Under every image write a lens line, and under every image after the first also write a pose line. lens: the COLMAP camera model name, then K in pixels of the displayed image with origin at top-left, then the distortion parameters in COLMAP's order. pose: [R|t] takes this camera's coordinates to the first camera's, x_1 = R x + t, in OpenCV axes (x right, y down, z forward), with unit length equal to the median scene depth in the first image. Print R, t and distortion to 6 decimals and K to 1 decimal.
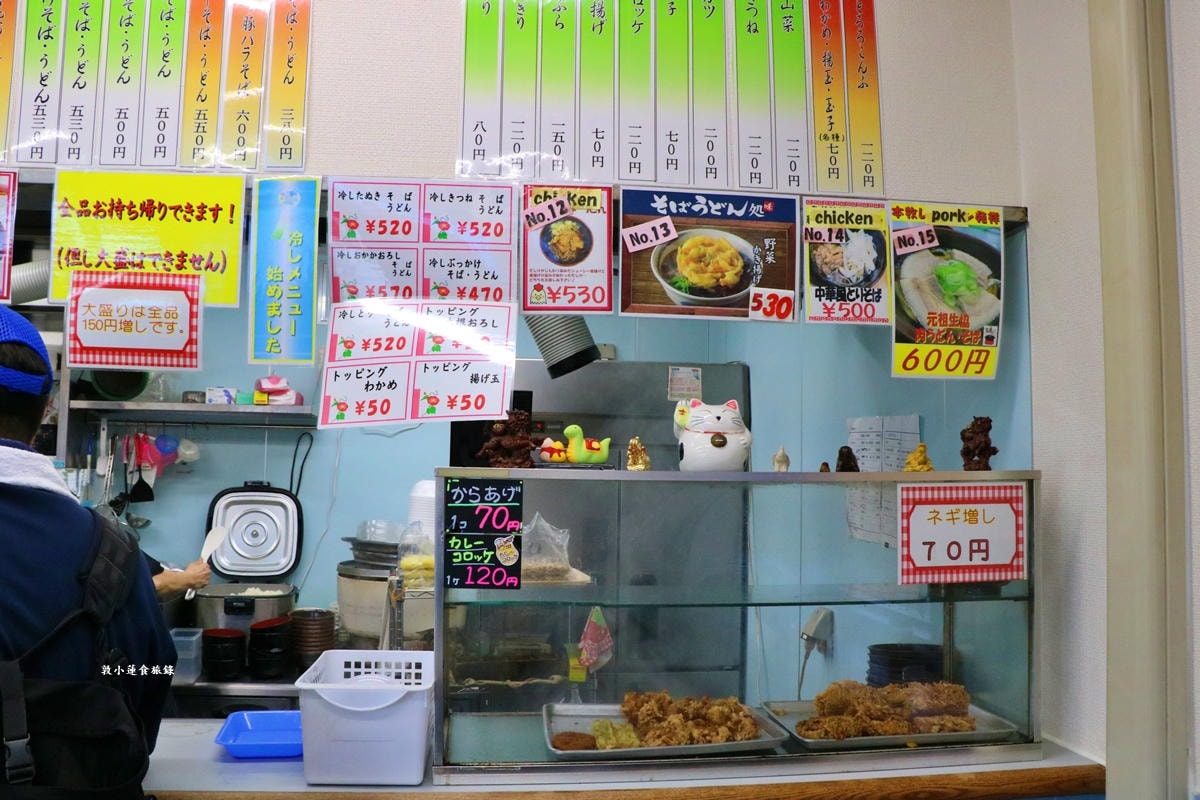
lens RADIAL K [[1006.1, 0, 599.1], [0, 1006.1, 392.0], [0, 0, 1]] dist [-0.131367, 0.006921]
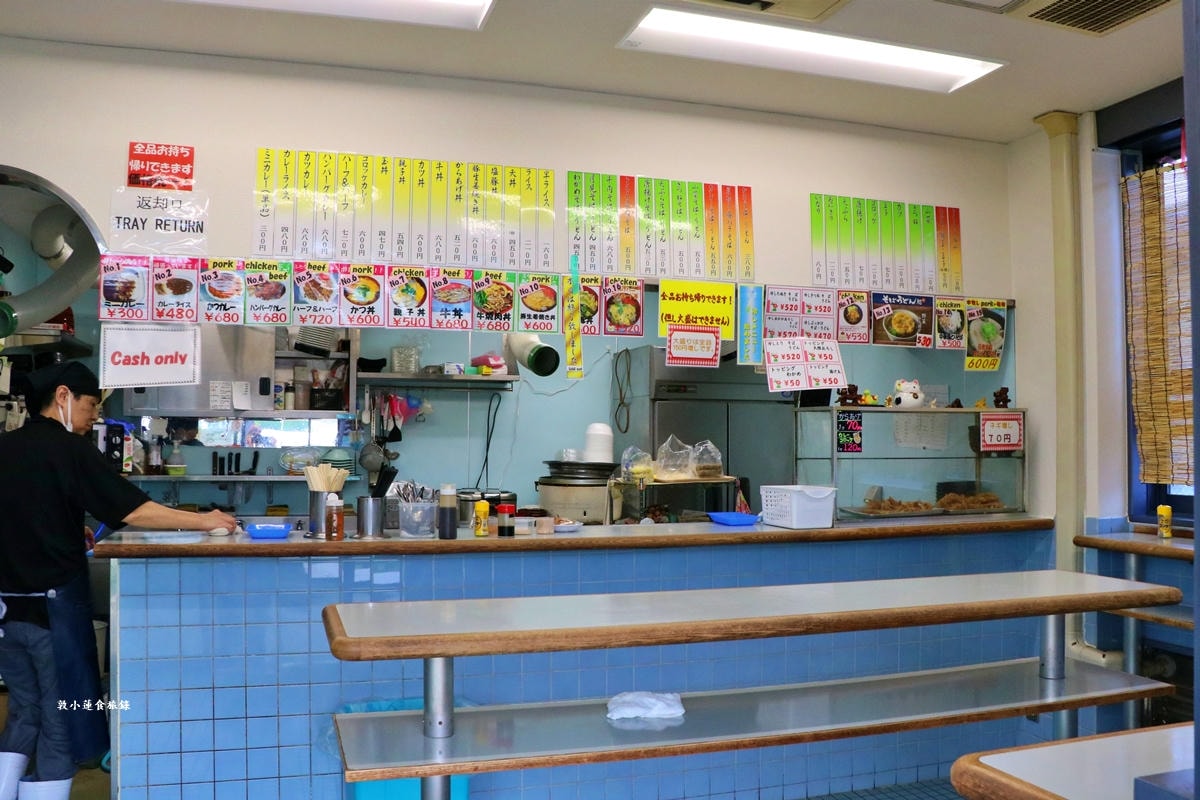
lens RADIAL K [[1006.1, 0, 601.9], [0, 1006.1, 405.3], [0, 0, 1]] dist [-0.131367, 0.006921]
pose [[0.979120, -0.002342, 0.203270, -1.113359], [-0.008351, 0.998626, 0.051729, -0.049868], [-0.203112, -0.052346, 0.977755, -1.240311]]
